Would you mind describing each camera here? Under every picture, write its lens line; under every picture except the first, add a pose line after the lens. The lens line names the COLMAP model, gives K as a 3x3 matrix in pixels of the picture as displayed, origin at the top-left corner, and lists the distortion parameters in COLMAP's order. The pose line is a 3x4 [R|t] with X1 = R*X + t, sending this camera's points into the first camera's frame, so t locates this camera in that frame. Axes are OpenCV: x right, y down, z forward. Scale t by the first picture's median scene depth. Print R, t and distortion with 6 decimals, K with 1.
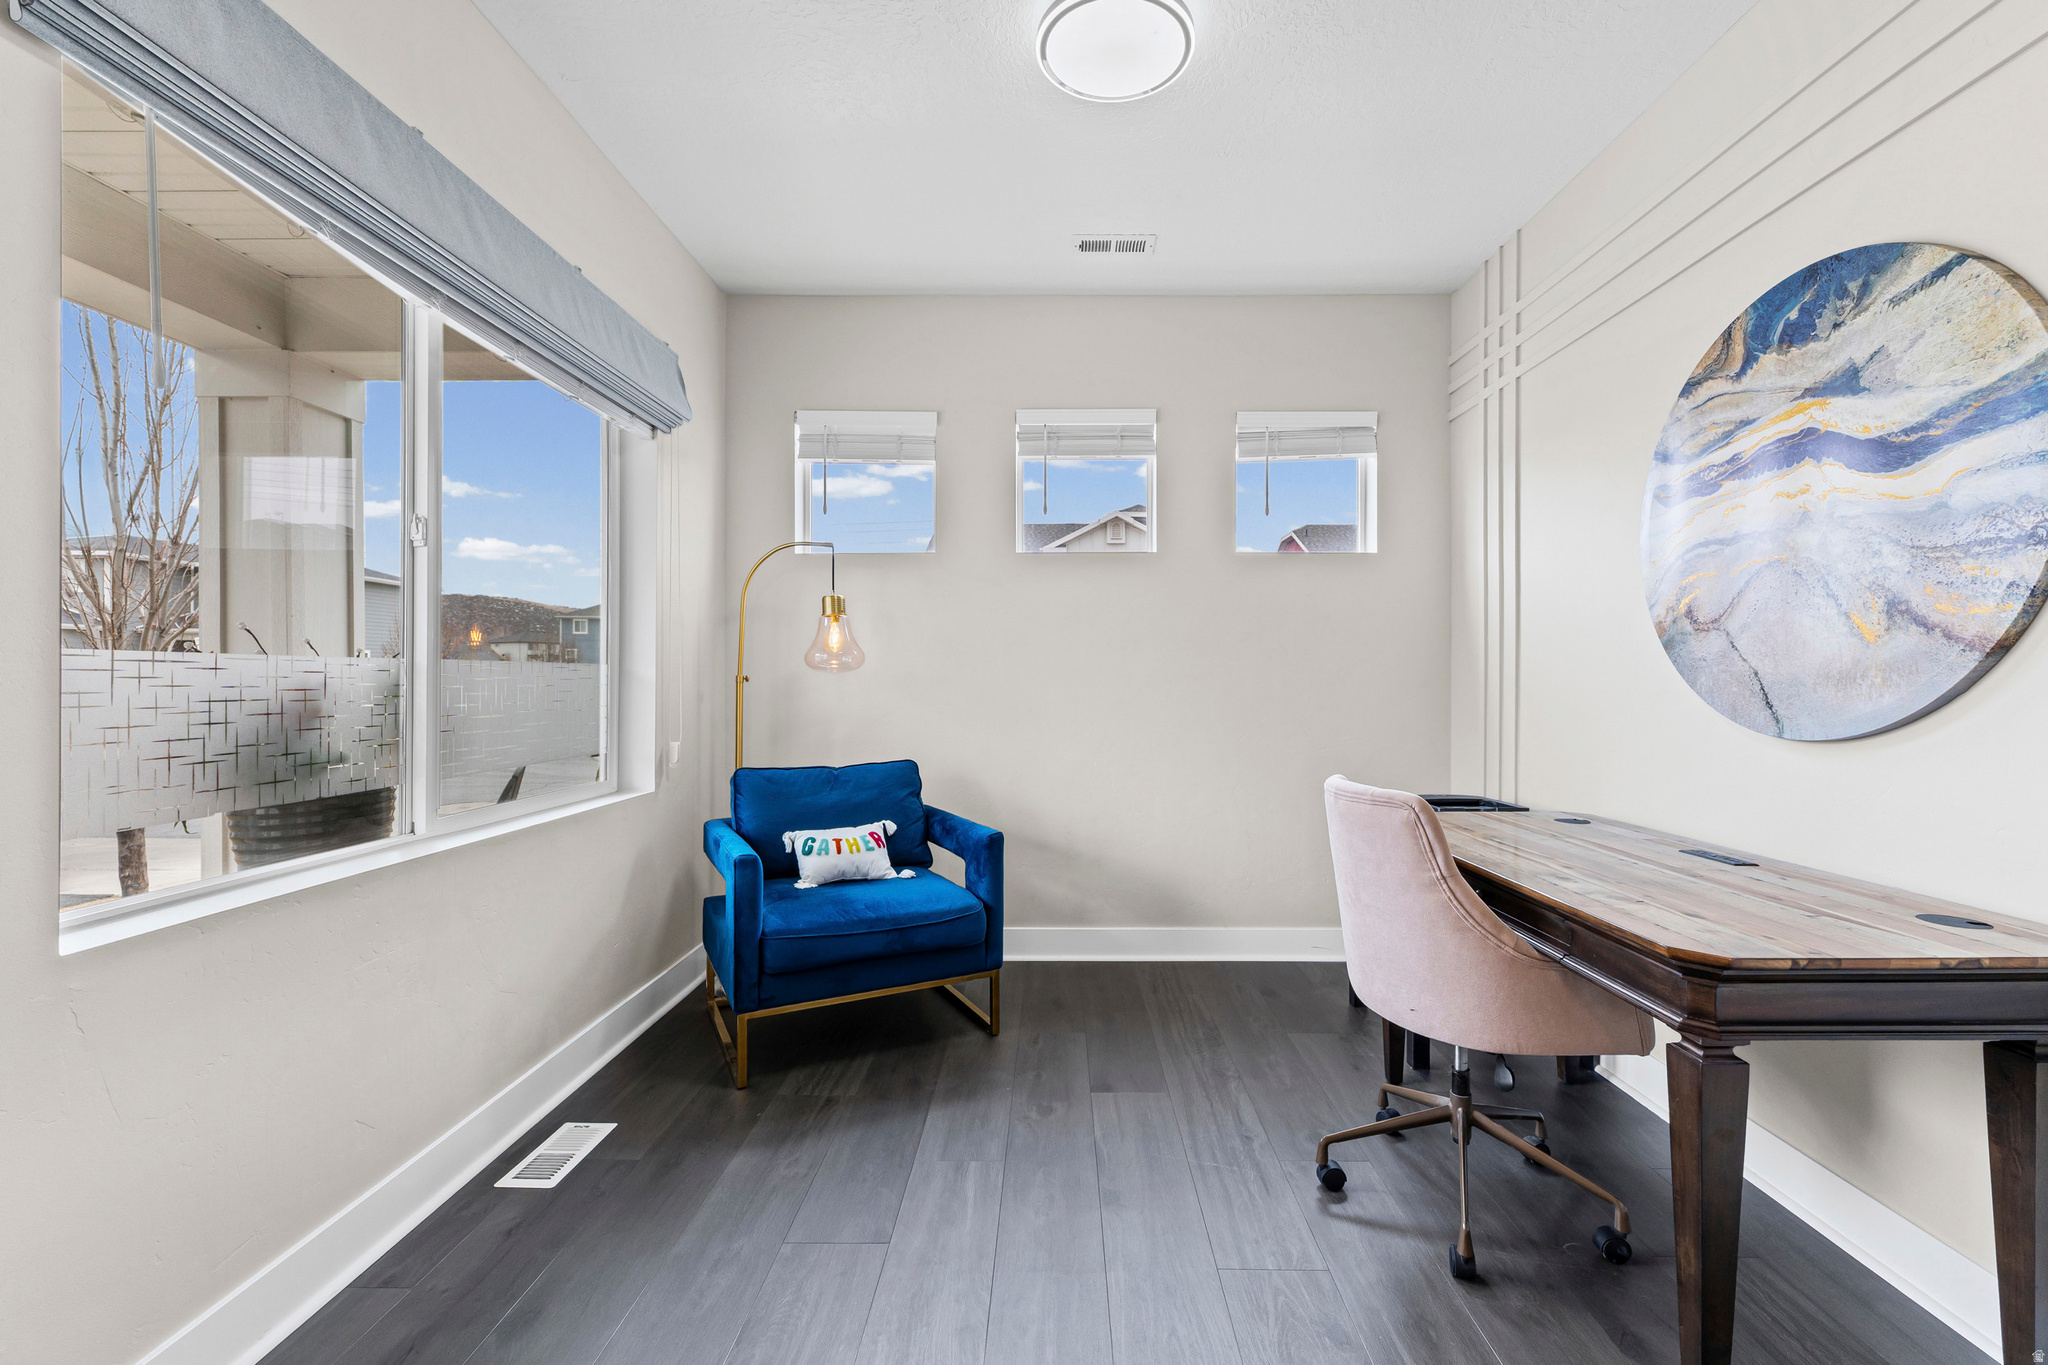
lens RADIAL K [[879.2, 0, 1063.2], [0, 879.2, 684.2], [0, 0, 1]] dist [0.004718, 0.001725]
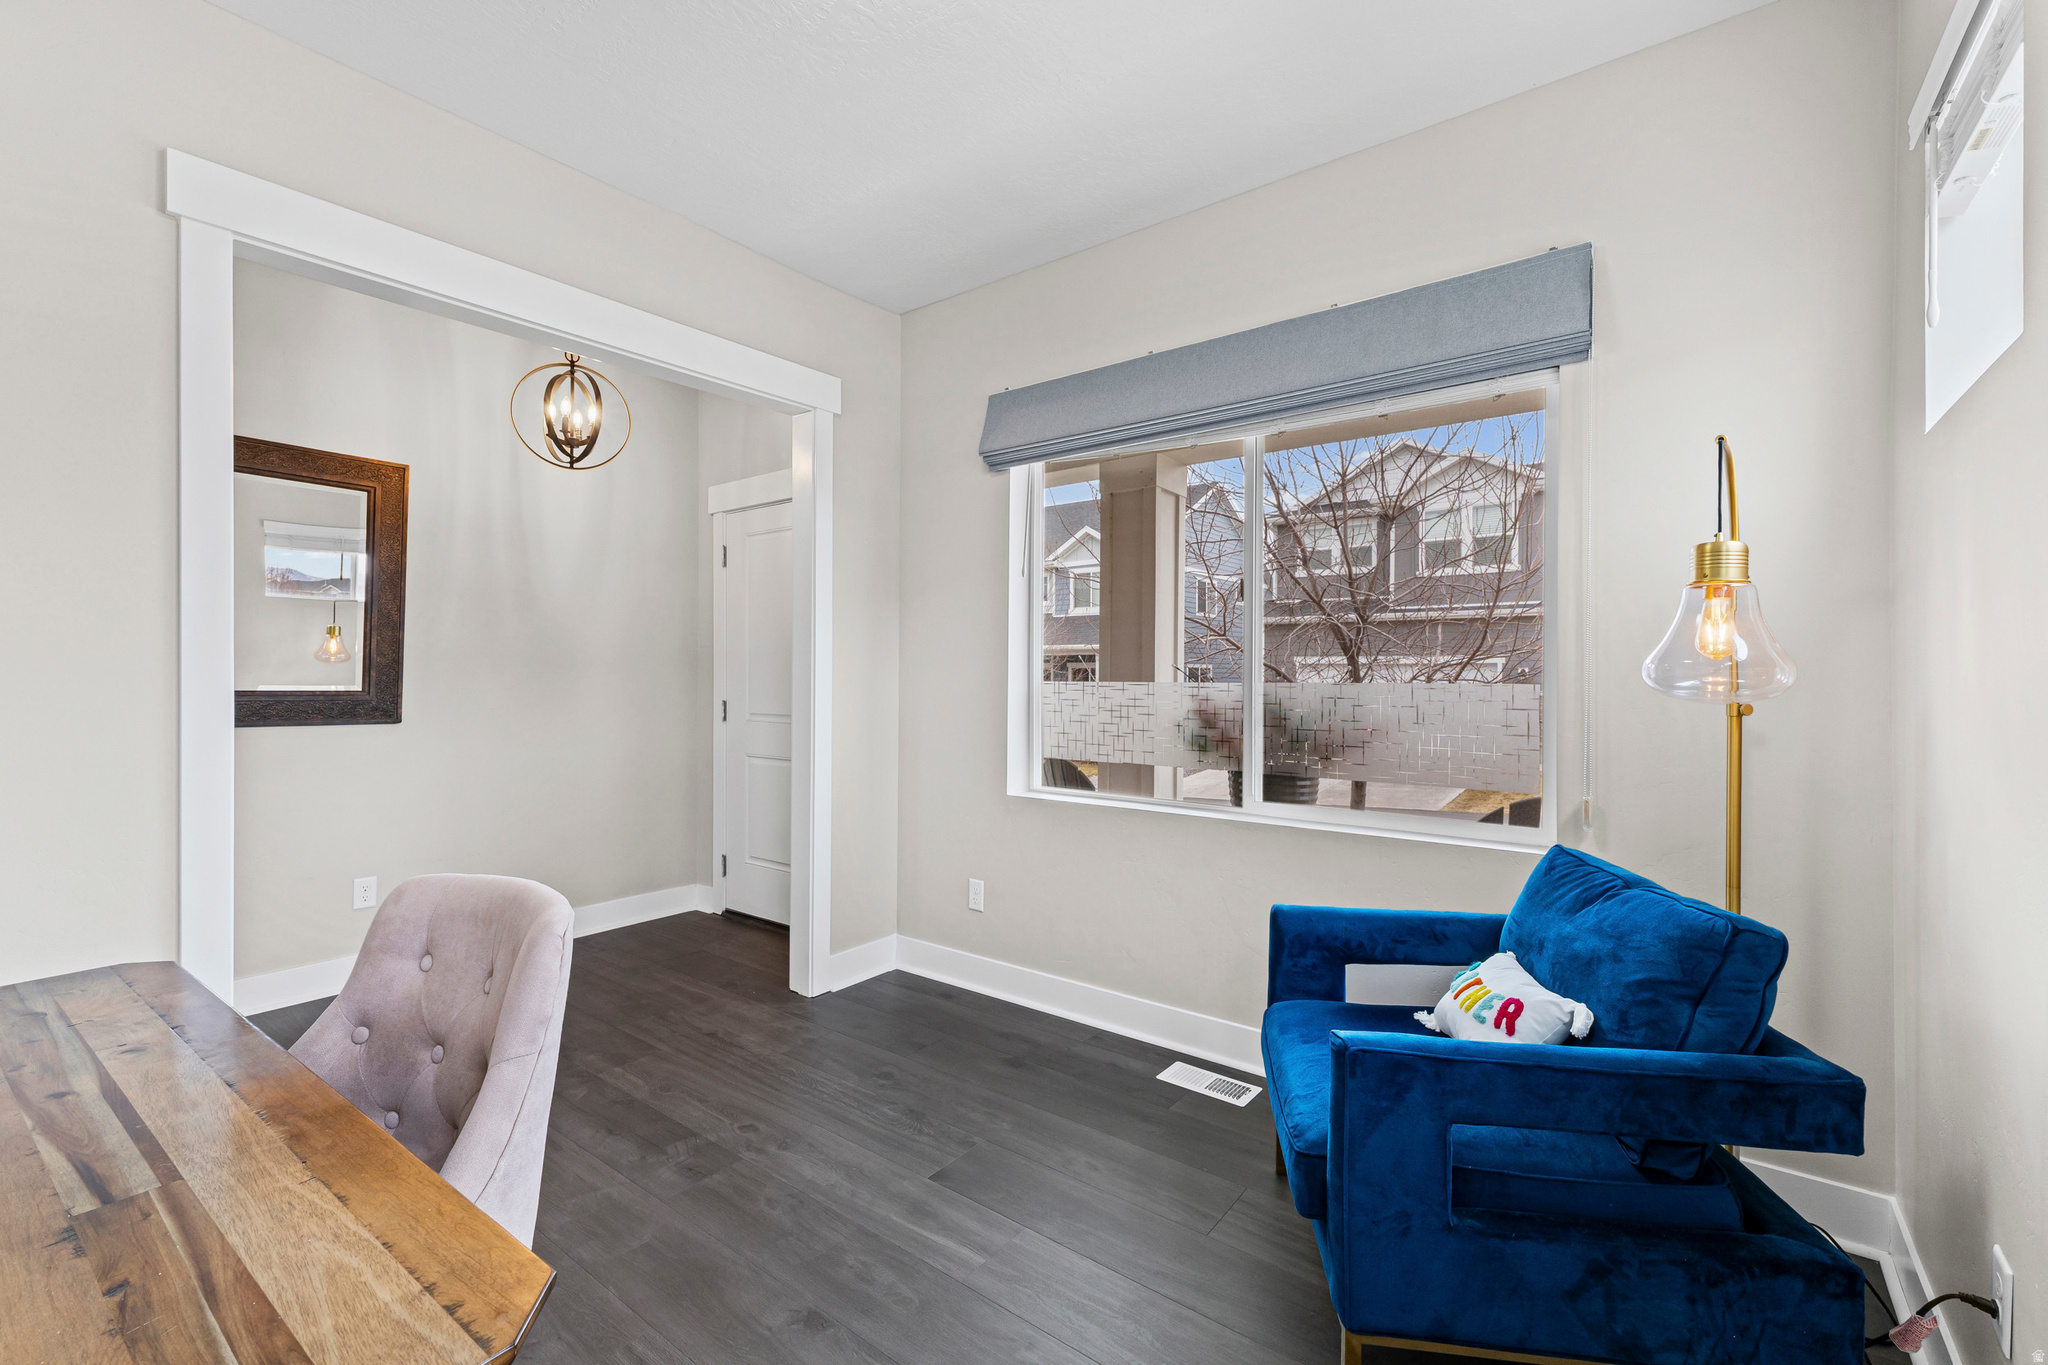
lens RADIAL K [[879.2, 0, 1017.9], [0, 879.2, 672.4], [0, 0, 1]] dist [0.004718, 0.001725]
pose [[-0.620762, -0.000140, -0.783999, 0.421634], [-0.004067, 0.999987, 0.003041, -0.035090], [0.783989, 0.005076, -0.620754, 1.161124]]
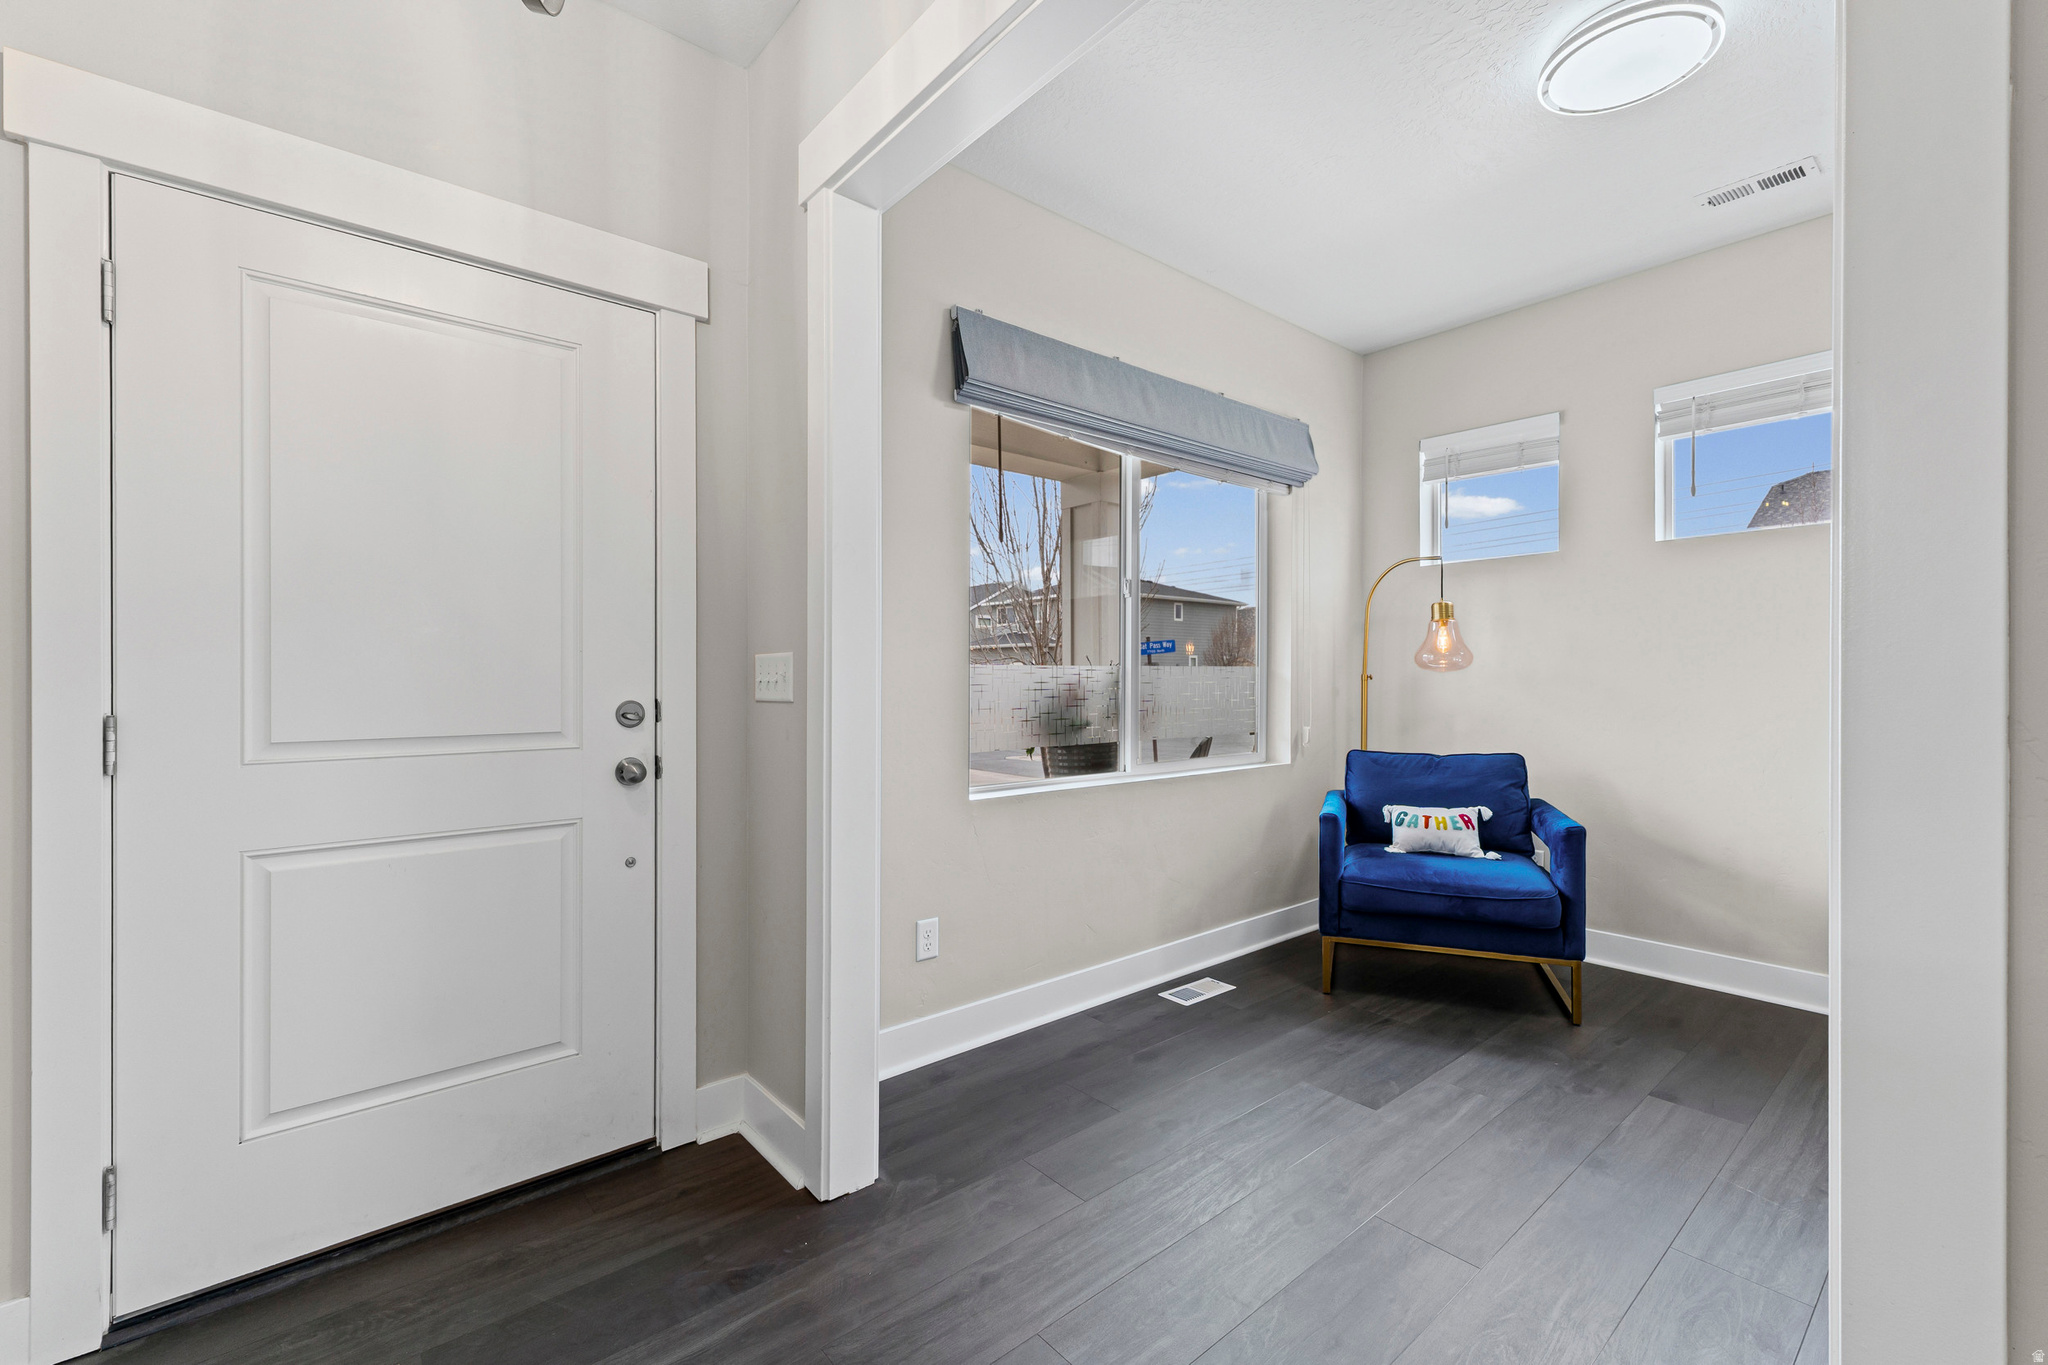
lens RADIAL K [[879.2, 0, 1031.9], [0, 879.2, 681.8], [0, 0, 1]] dist [0.004718, 0.001725]
pose [[0.650551, 0.000332, -0.759463, 0.293588], [-0.000929, 1.000000, -0.000359, 0.001240], [0.759462, 0.000939, 0.650551, -0.149400]]
